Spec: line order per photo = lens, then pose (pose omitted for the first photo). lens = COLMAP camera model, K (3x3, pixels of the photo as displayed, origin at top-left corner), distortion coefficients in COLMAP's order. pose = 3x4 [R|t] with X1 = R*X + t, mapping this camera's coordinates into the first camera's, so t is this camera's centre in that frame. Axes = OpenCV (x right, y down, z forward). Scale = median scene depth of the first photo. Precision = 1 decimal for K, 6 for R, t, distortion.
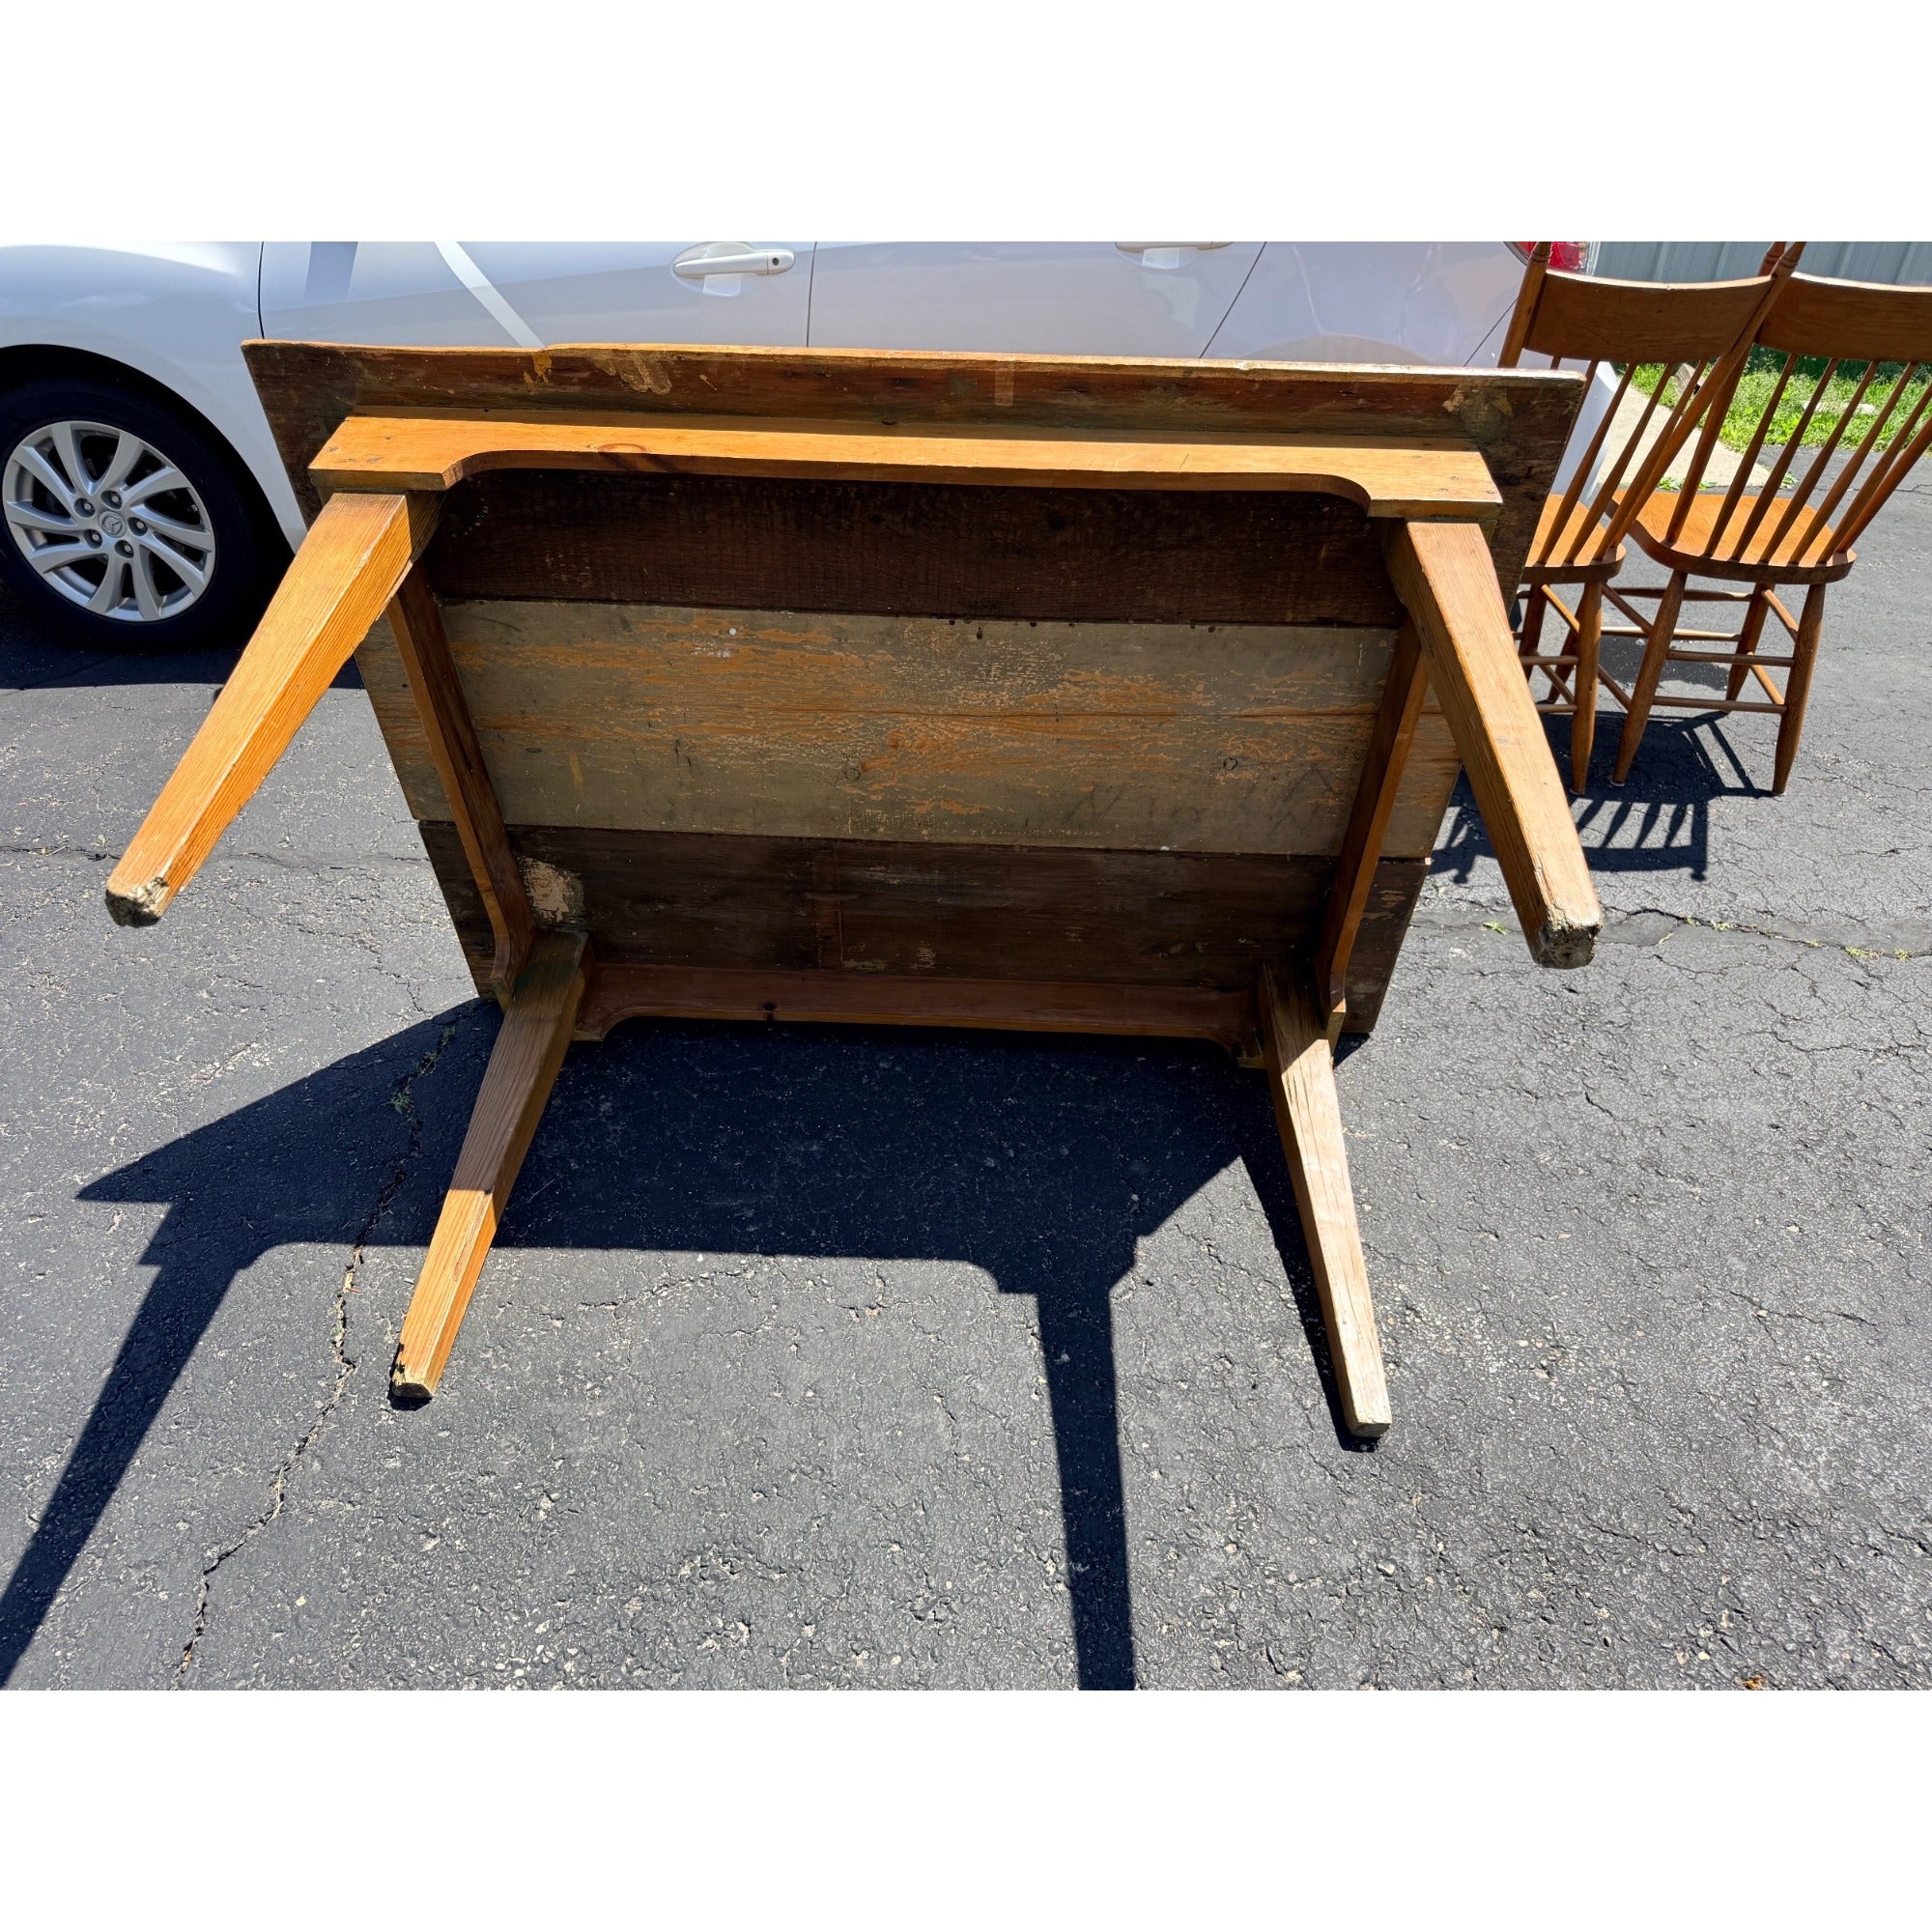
lens RADIAL K [[1380.9, 0, 969.4], [0, 1380.9, 975.7], [0, 0, 1]] dist [-0.000897, -0.005288]
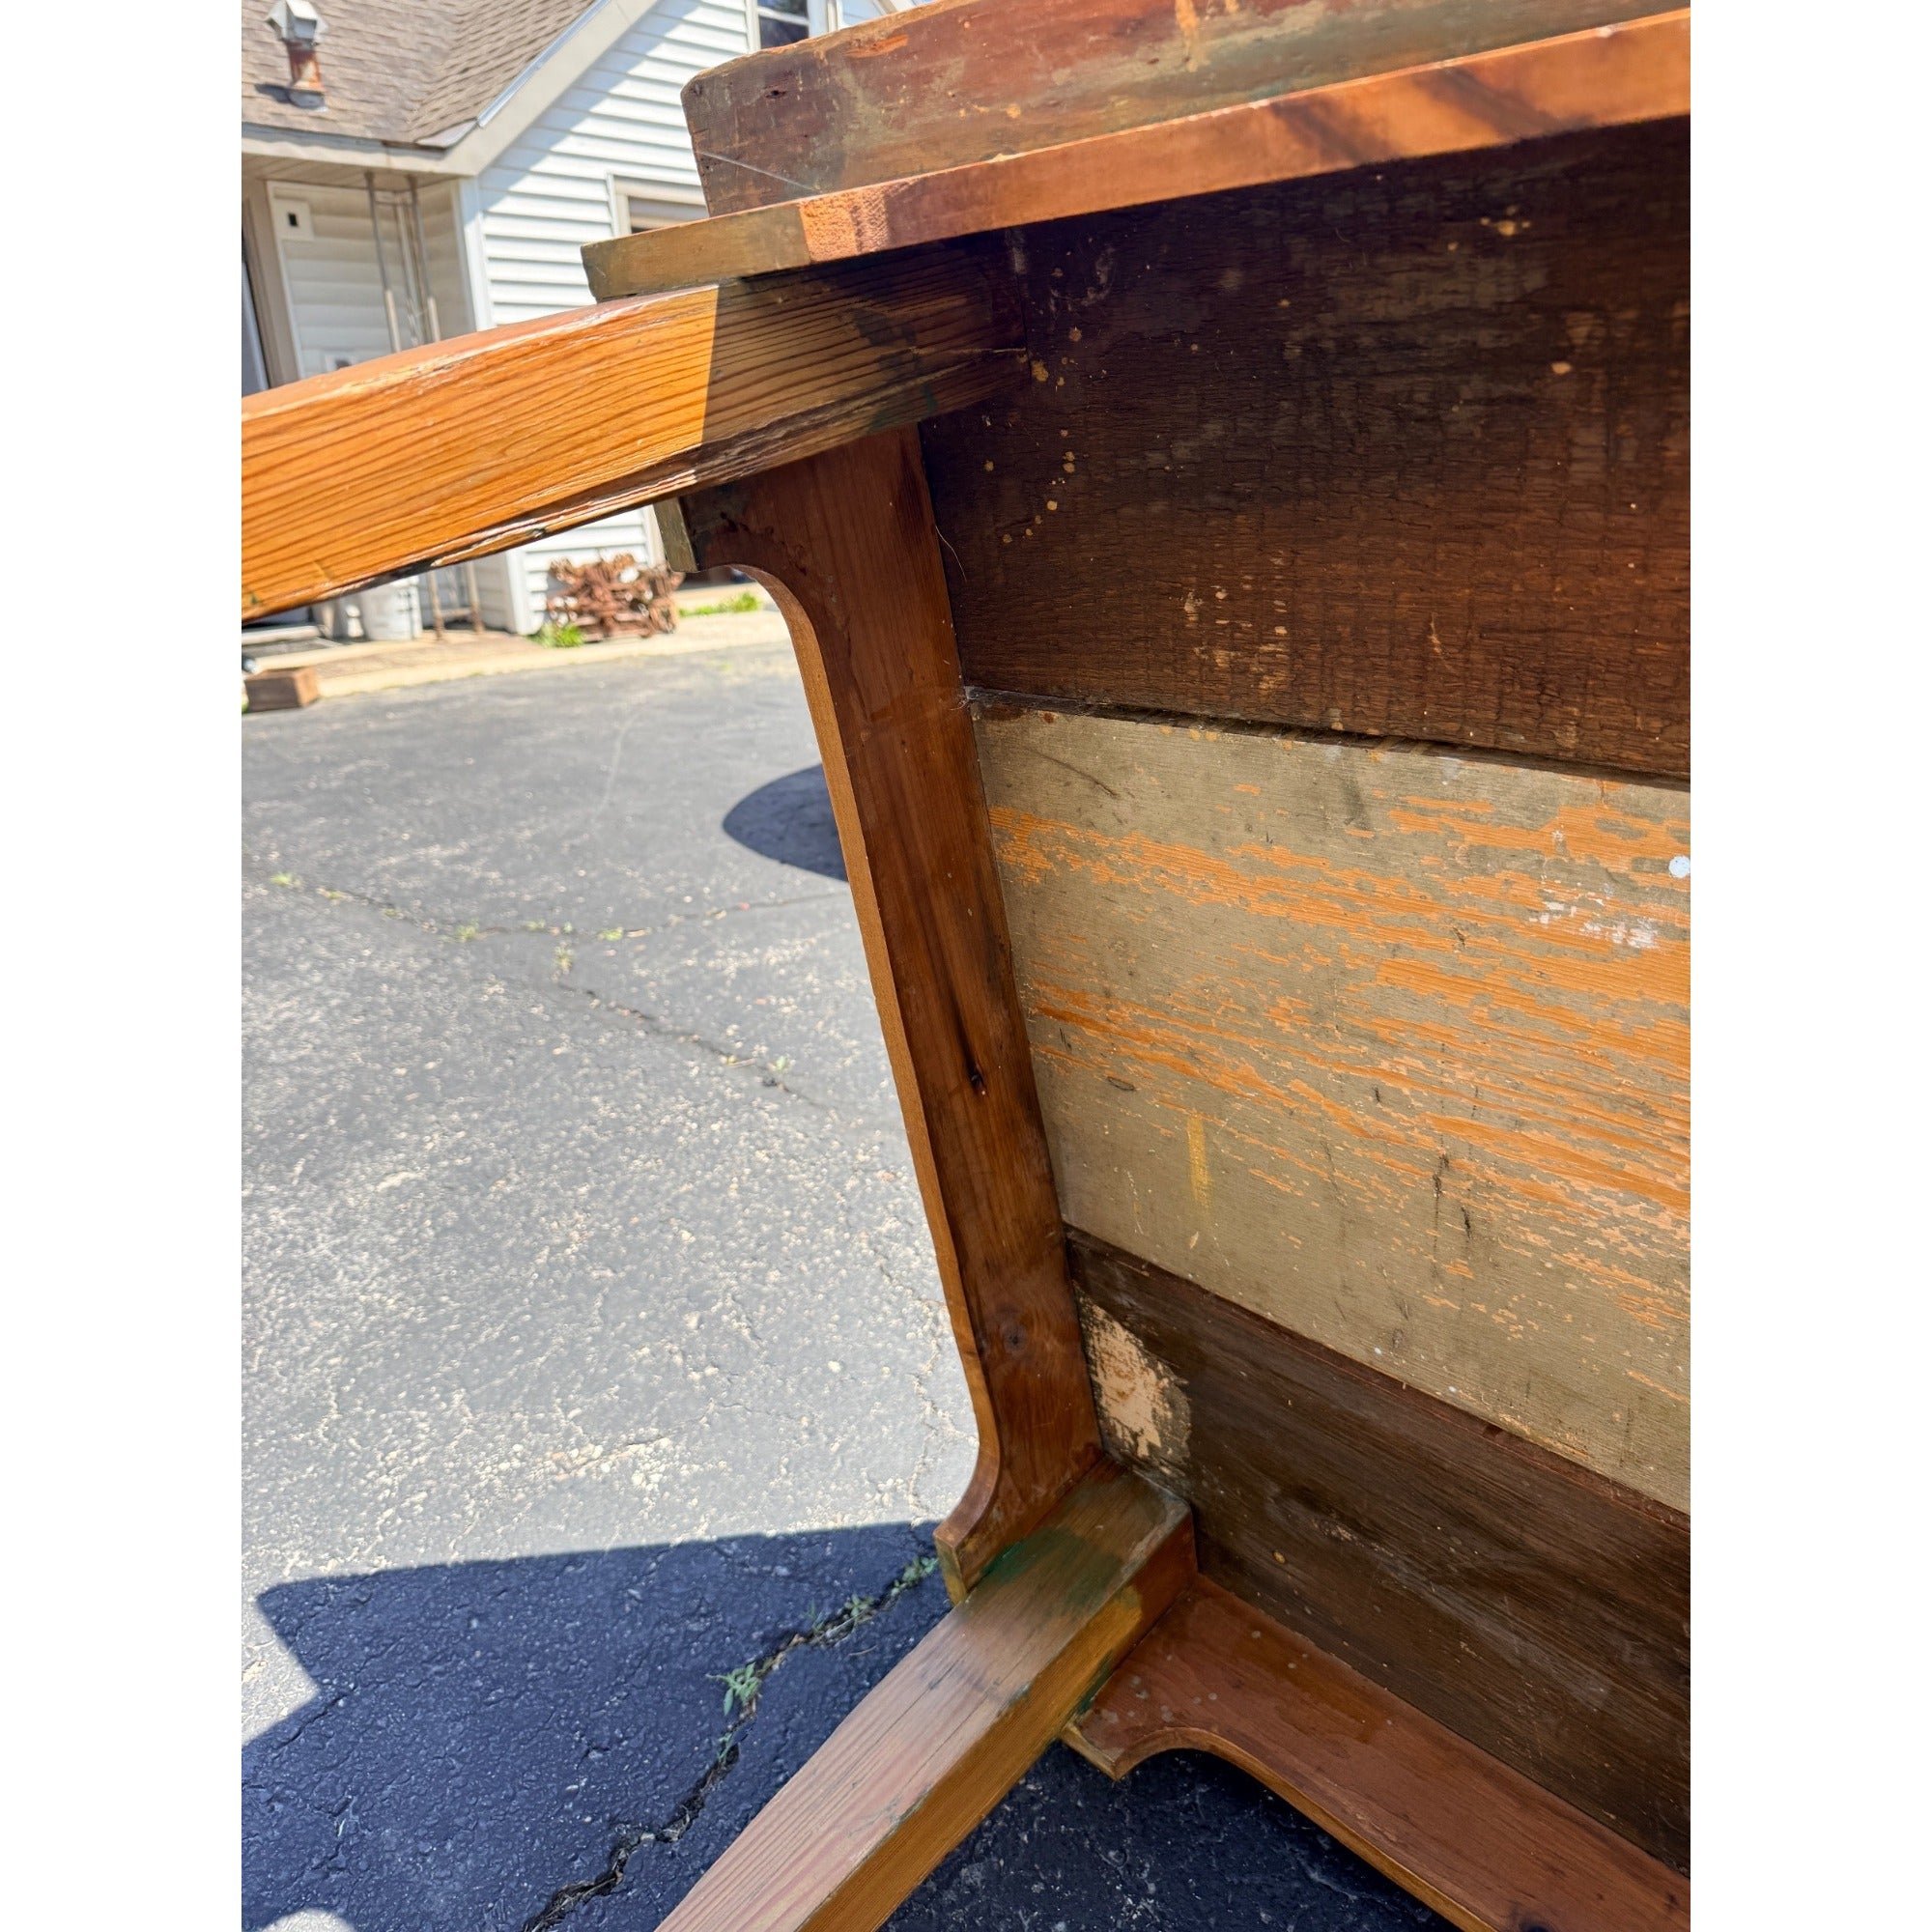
lens RADIAL K [[1336.7, 0, 958.3], [0, 1336.7, 960.1], [0, 0, 1]] dist [0.125560, -0.214563]
pose [[0.728688, 0.182877, -0.659977, -0.081129], [-0.359470, 0.922396, -0.141302, -0.123956], [0.582920, 0.340207, 0.737878, 0.657417]]
